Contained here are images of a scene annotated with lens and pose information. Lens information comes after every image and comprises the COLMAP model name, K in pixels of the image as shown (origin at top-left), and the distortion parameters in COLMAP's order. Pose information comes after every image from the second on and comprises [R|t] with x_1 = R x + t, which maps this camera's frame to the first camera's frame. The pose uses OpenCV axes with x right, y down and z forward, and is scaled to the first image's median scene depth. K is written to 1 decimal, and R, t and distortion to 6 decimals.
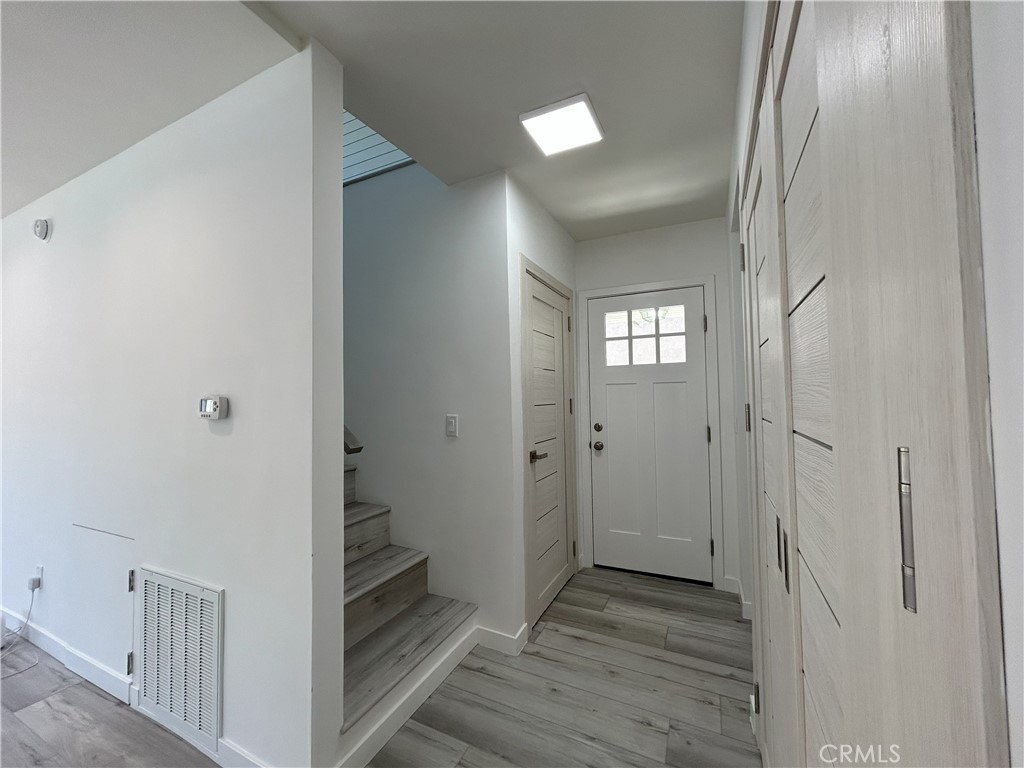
lens RADIAL K [[414.0, 0, 510.0], [0, 414.0, 383.1], [0, 0, 1]] dist [0.001469, -0.000133]
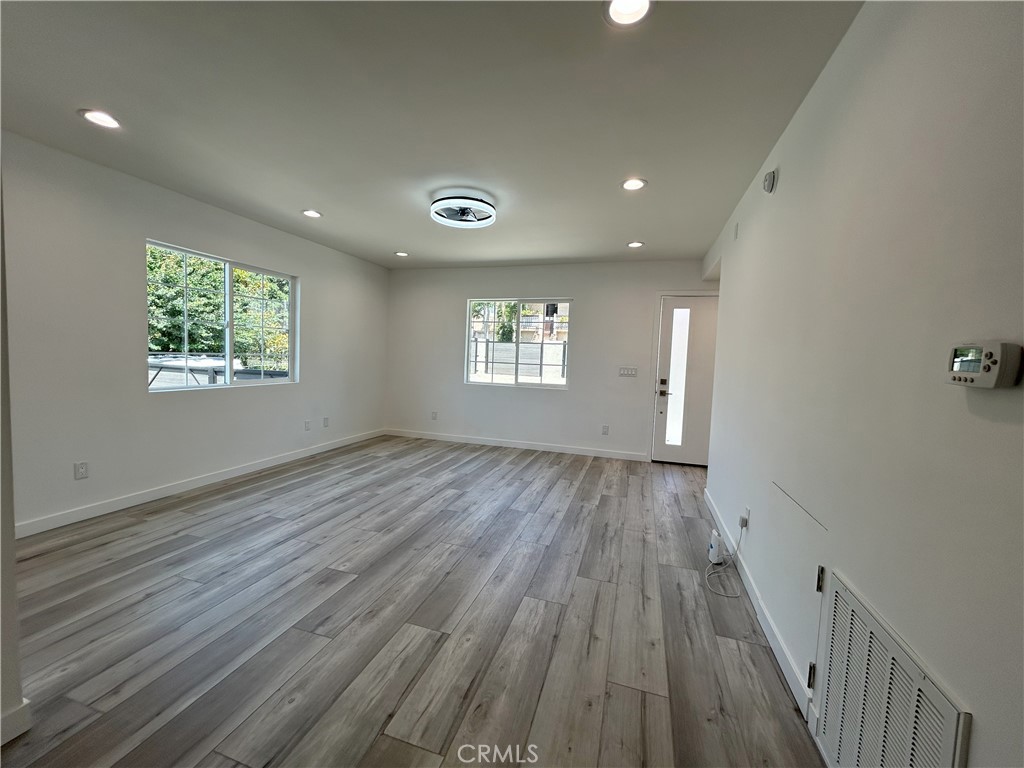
lens RADIAL K [[414.0, 0, 509.5], [0, 414.0, 381.2], [0, 0, 1]] dist [0.001469, -0.000133]
pose [[0.150839, 0.086900, -0.984731, -0.209216], [-0.009592, 0.996211, 0.086444, 0.028723], [0.988512, -0.003593, 0.151101, 0.241360]]
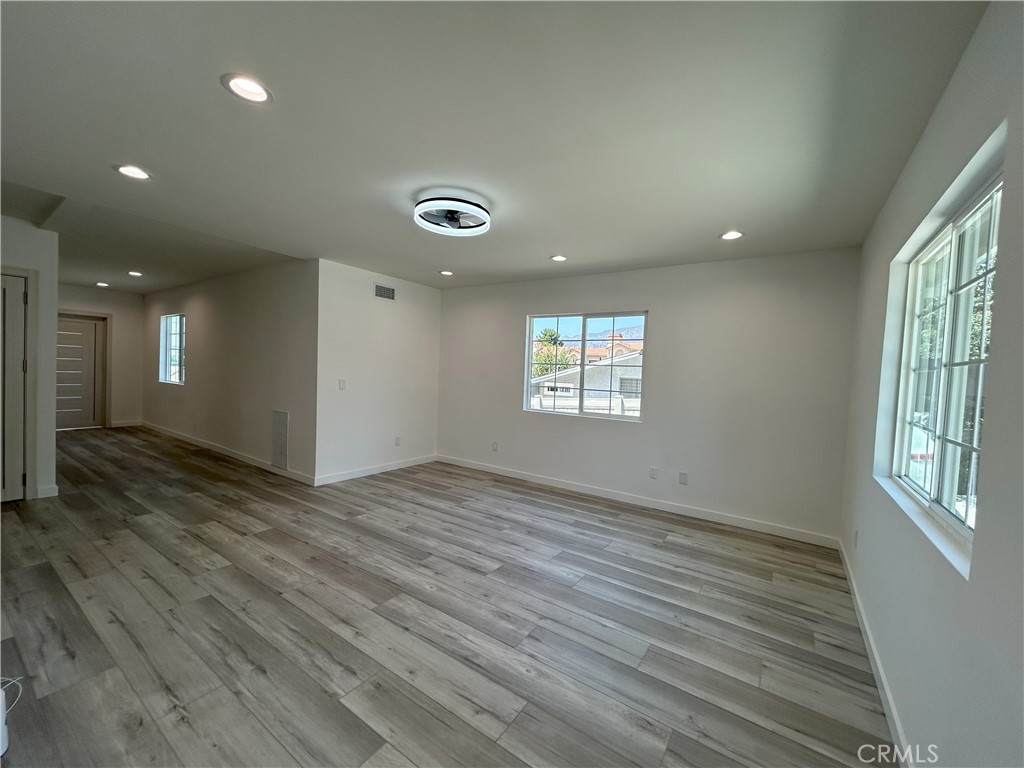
lens RADIAL K [[414.0, 0, 512.6], [0, 414.0, 383.7], [0, 0, 1]] dist [0.001469, -0.000133]
pose [[-0.989769, -0.027874, 0.139930, -2.125775], [-0.028955, 0.999564, -0.005695, 0.072637], [-0.139710, -0.009689, -0.990145, 1.538943]]
